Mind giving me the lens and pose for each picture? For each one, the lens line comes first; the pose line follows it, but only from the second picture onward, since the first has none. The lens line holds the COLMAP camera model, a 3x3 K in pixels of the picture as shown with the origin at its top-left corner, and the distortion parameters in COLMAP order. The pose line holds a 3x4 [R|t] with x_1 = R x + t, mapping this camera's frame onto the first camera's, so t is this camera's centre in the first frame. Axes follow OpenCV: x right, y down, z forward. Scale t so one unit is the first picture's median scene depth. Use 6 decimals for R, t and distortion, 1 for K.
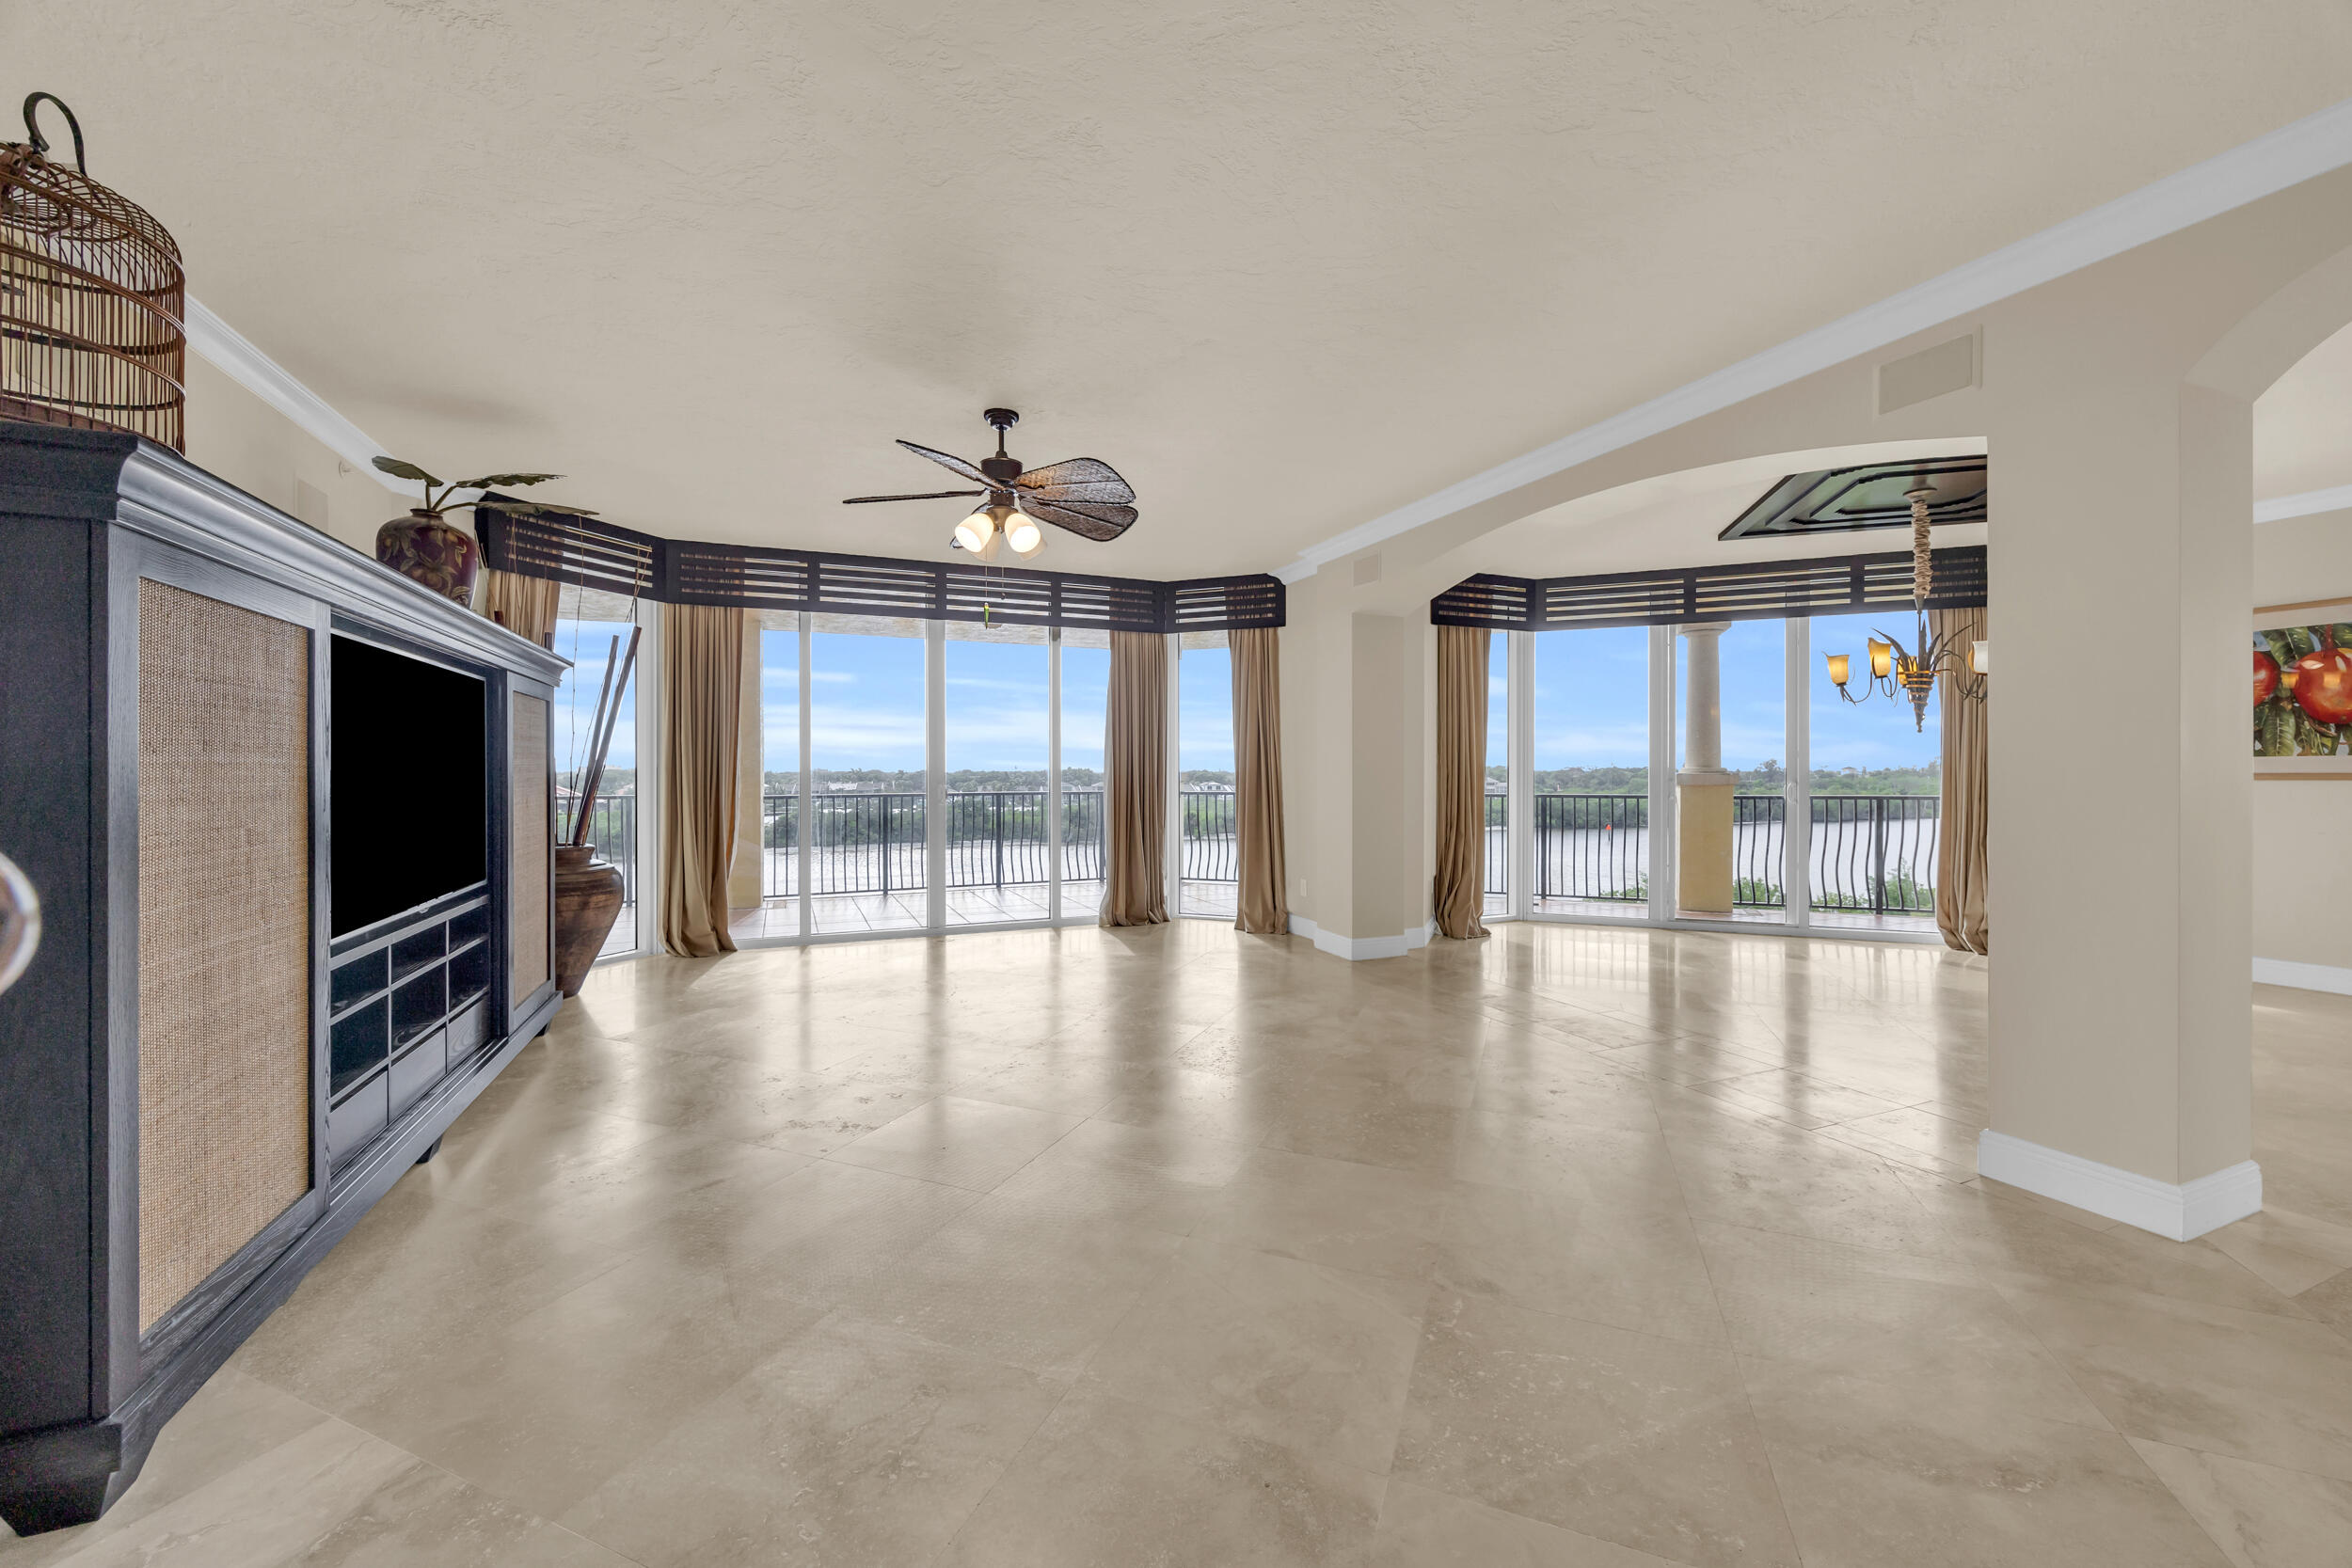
lens RADIAL K [[906.7, 0, 1177.3], [0, 906.7, 764.3], [0, 0, 1]] dist [-0.002735, -0.000195]
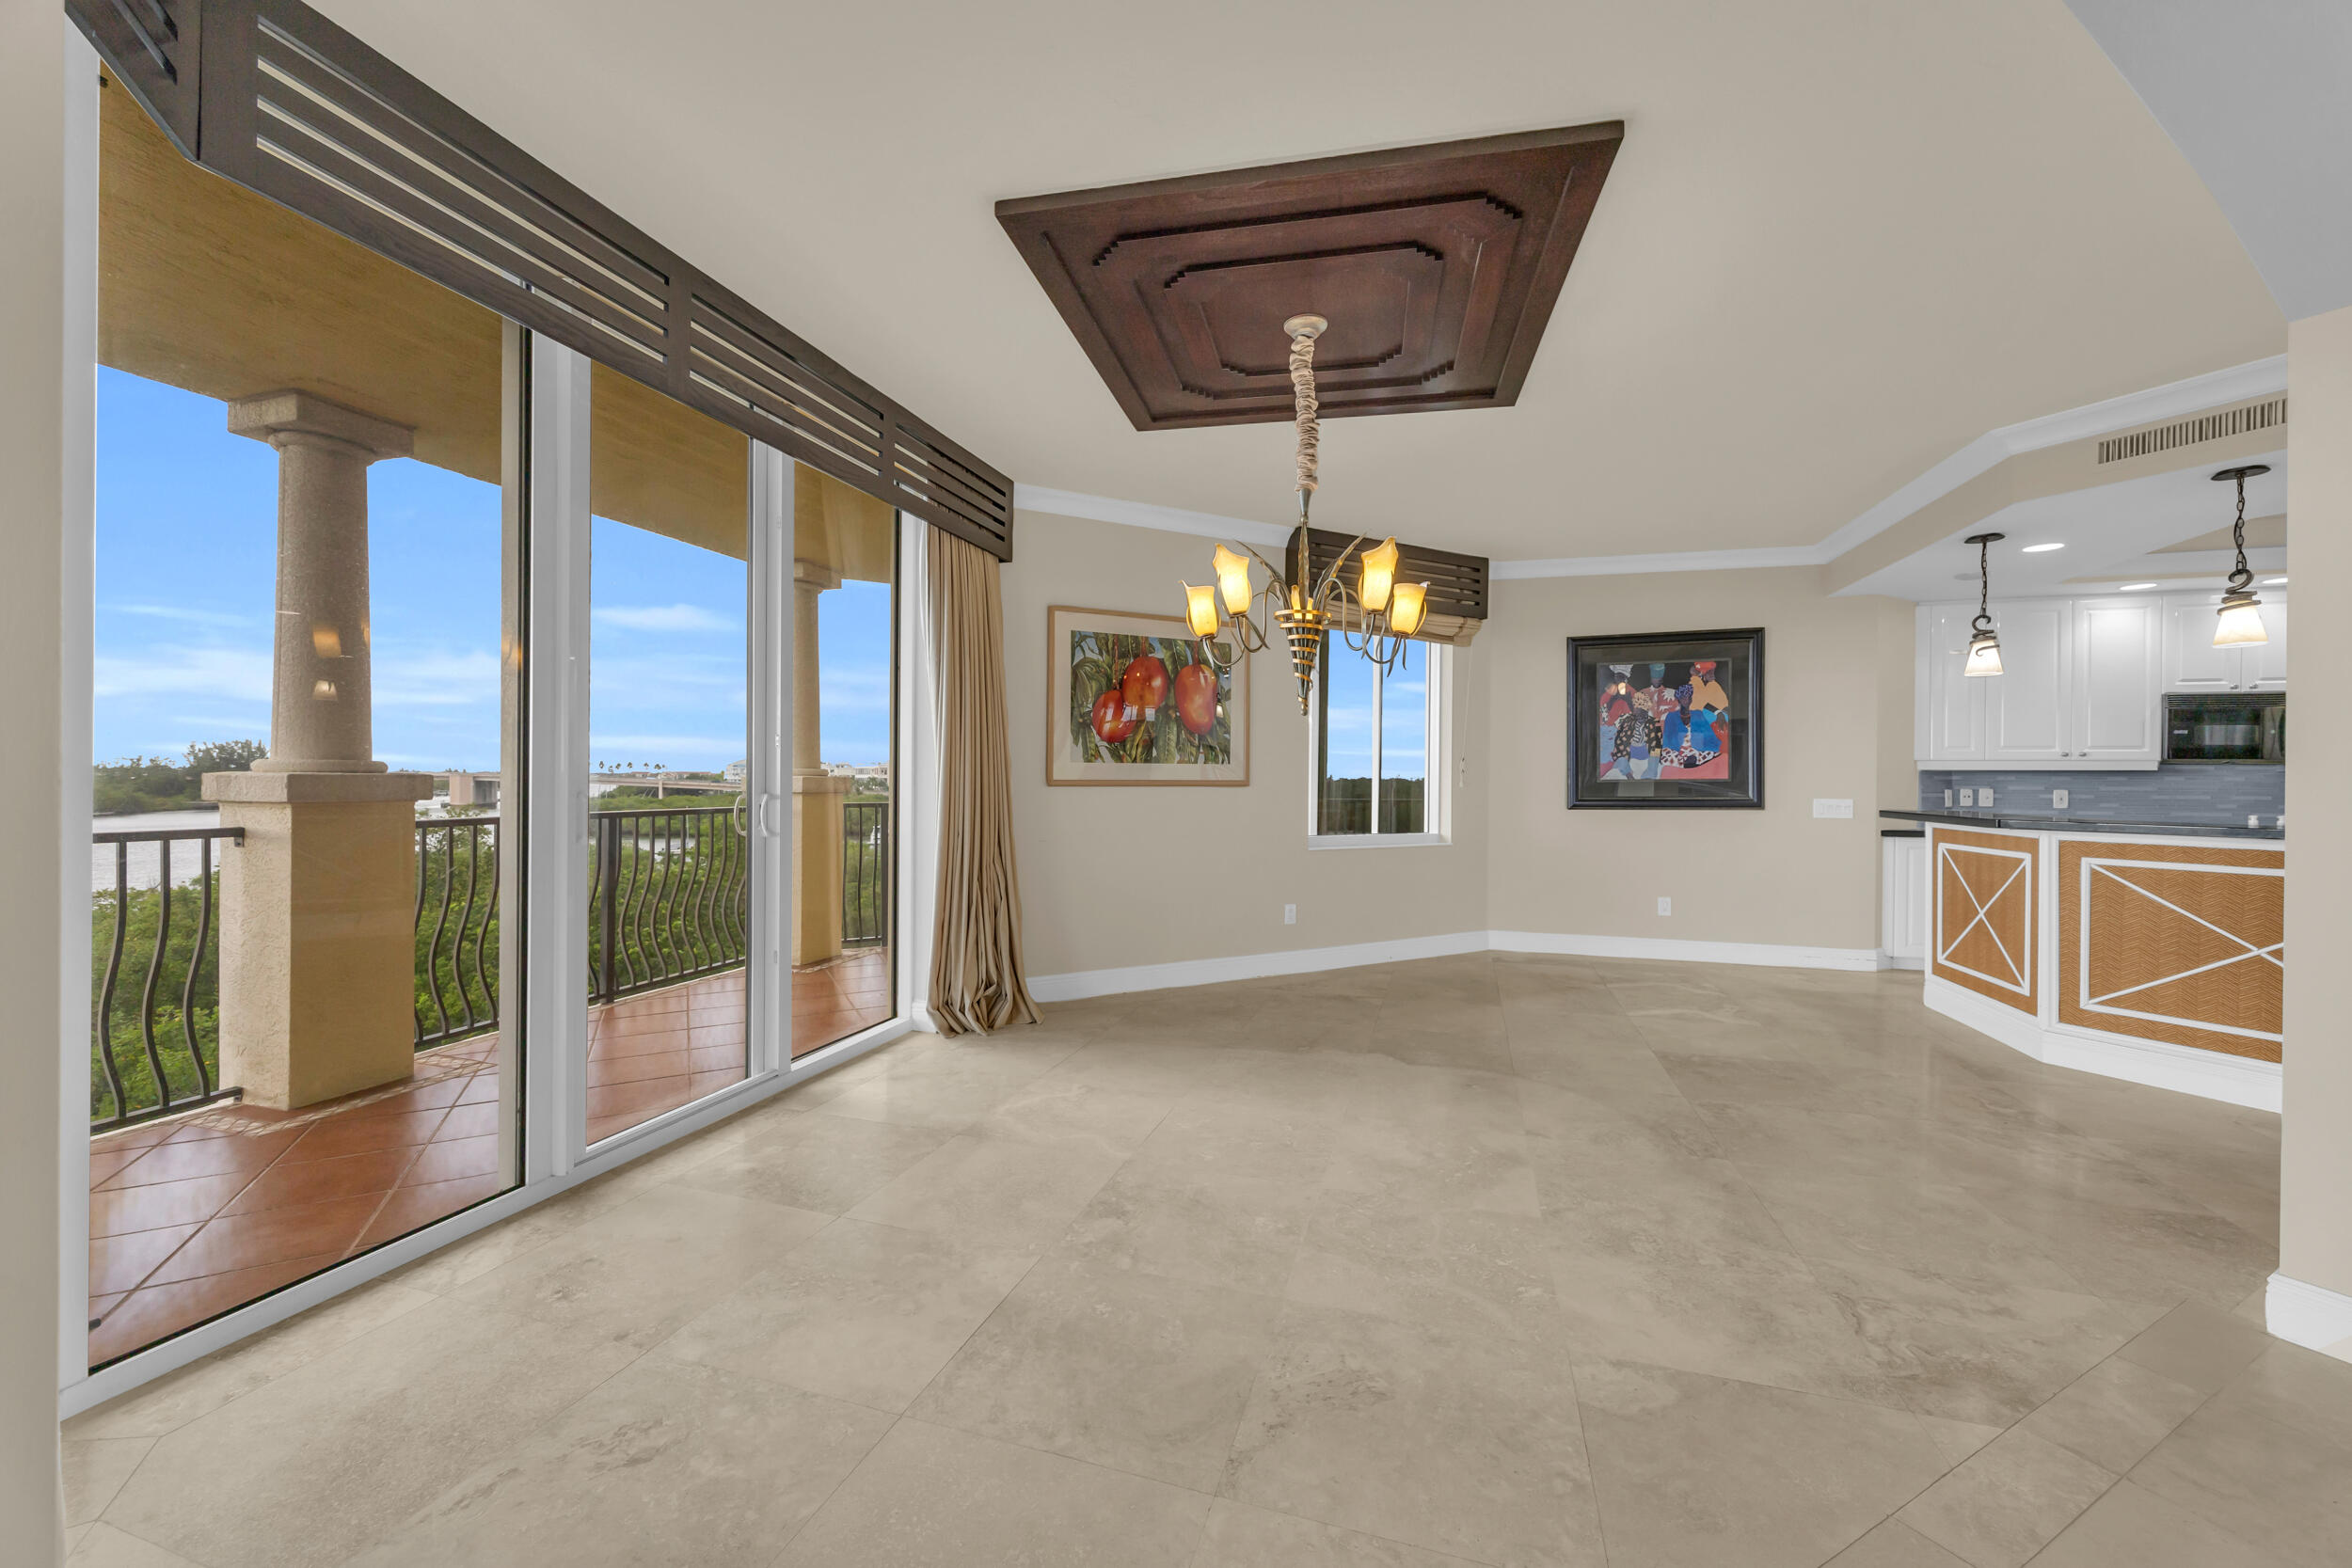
lens RADIAL K [[914.7, 0, 1176.0], [0, 914.7, 784.0], [0, 0, 1]] dist [-0.000281, 0.000179]
pose [[-0.090013, -0.003811, 0.995933, 0.142741], [-0.018061, 0.999834, 0.002193, 0.008947], [-0.995777, -0.017790, -0.090067, 0.810061]]
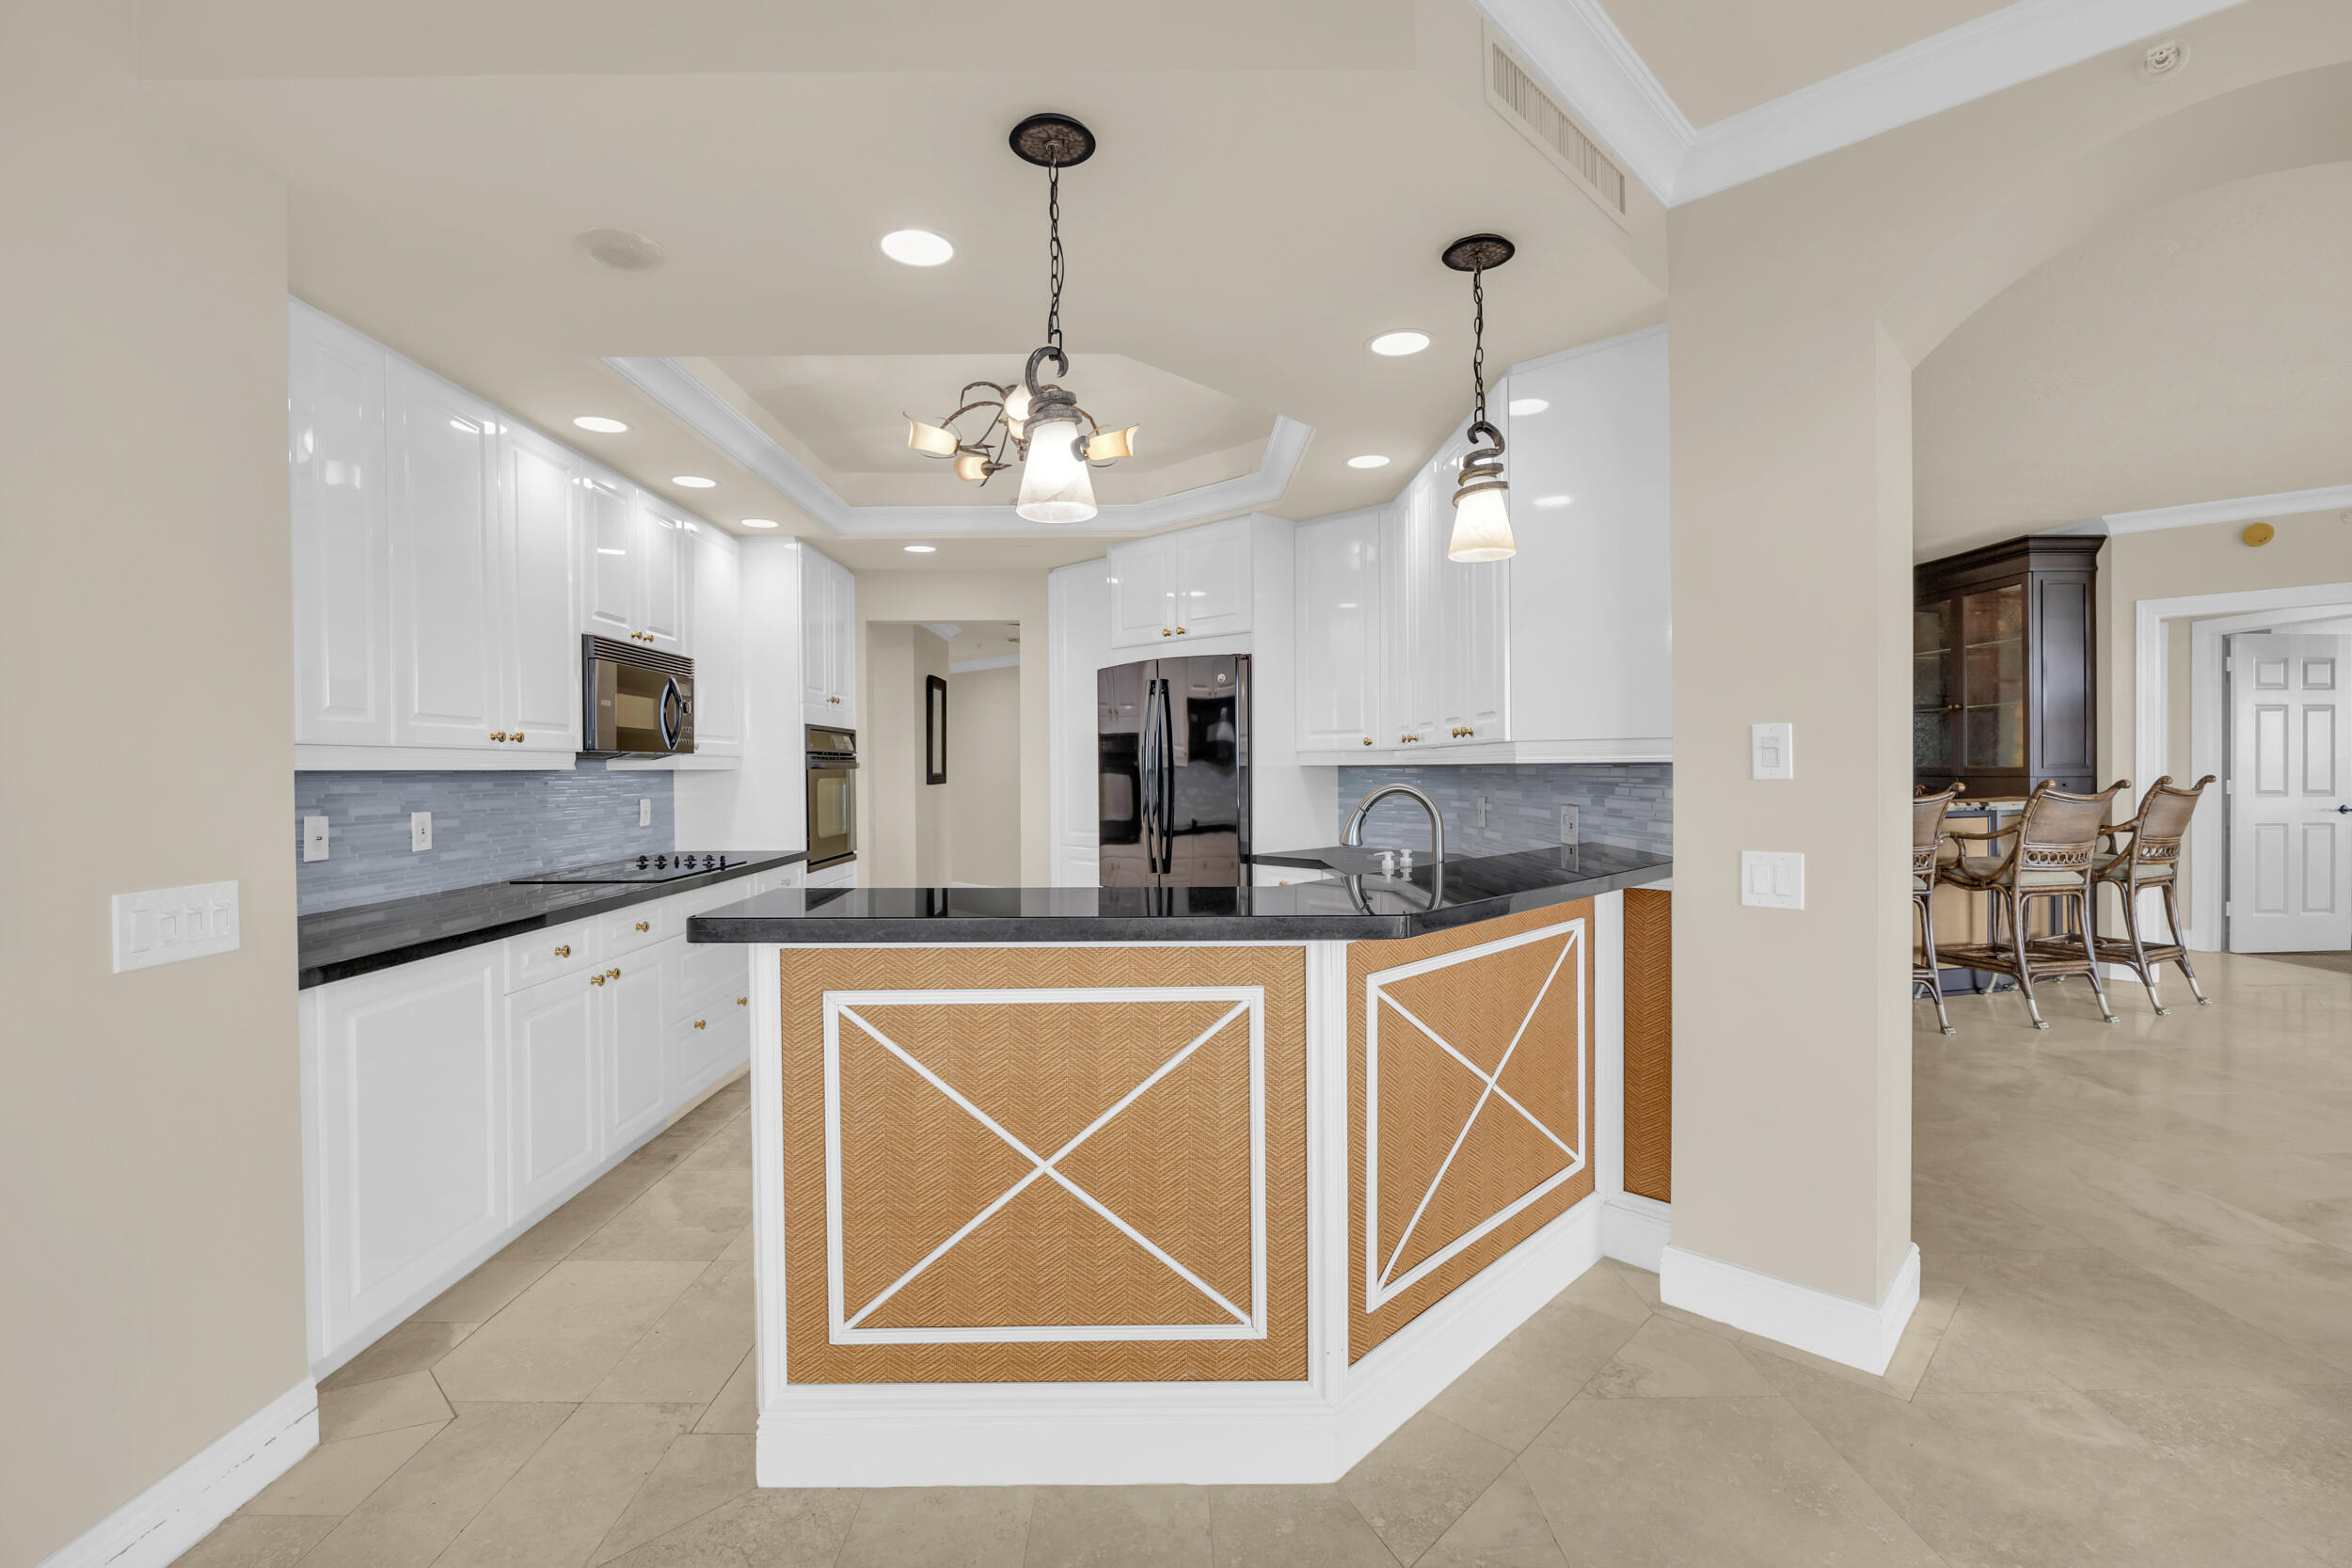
lens RADIAL K [[1057.0, 0, 1194.3], [0, 1057.0, 775.3], [0, 0, 1]] dist [-0.015859, 0.000939]
pose [[-0.919954, 0.012190, -0.391837, 0.802676], [0.014239, 0.999896, -0.002323, -0.008802], [0.391768, -0.007716, -0.920032, 0.453230]]
